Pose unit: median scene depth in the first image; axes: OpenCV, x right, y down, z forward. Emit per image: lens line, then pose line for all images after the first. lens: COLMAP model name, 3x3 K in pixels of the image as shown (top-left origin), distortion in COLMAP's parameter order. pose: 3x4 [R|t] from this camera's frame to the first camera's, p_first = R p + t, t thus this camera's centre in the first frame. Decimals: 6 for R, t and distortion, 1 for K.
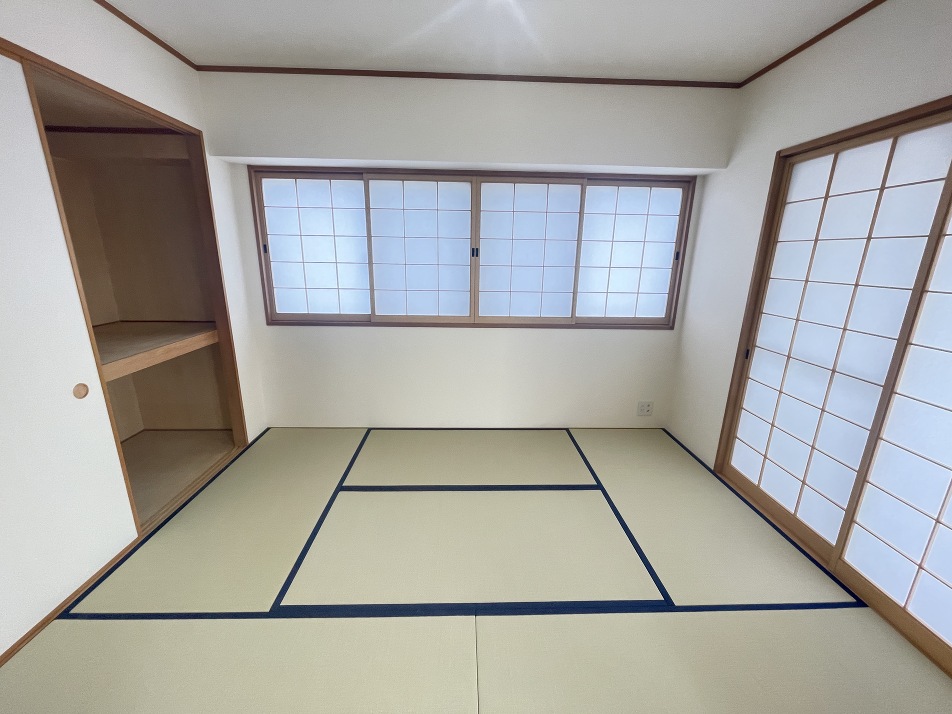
lens RADIAL K [[382.0, 0, 476.0], [0, 382.0, 357.0], [0, 0, 1]] dist [-0.006179, -0.000393]
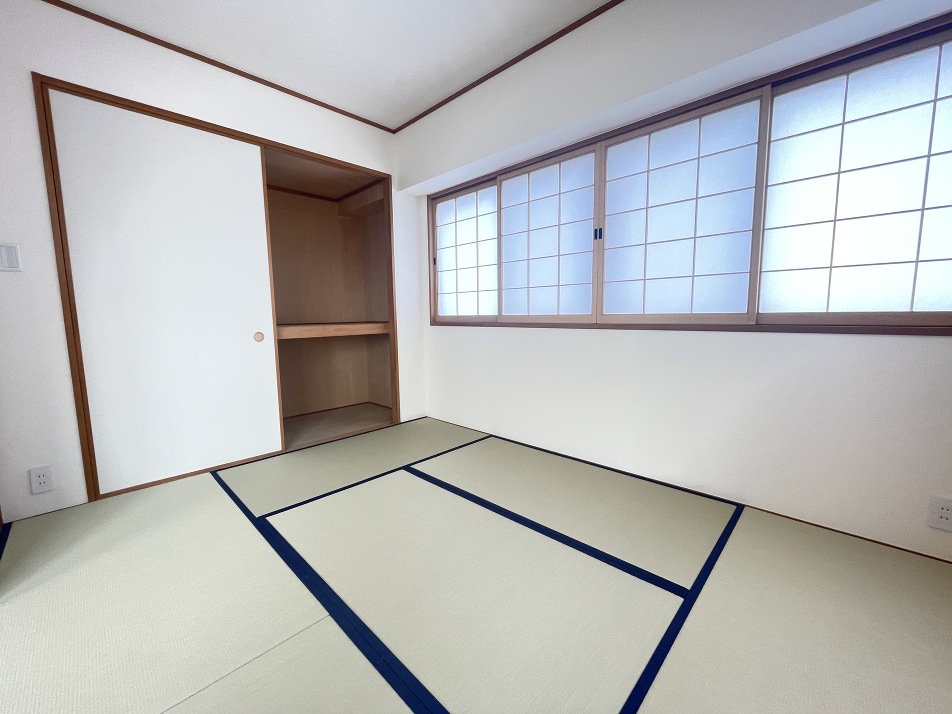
lens RADIAL K [[382.0, 0, 476.0], [0, 382.0, 357.0], [0, 0, 1]] dist [-0.006179, -0.000393]
pose [[0.696178, 0.054852, -0.715770, 0.413011], [-0.160290, 0.983781, -0.080512, 0.087859], [0.699745, 0.170781, 0.693679, 0.311869]]
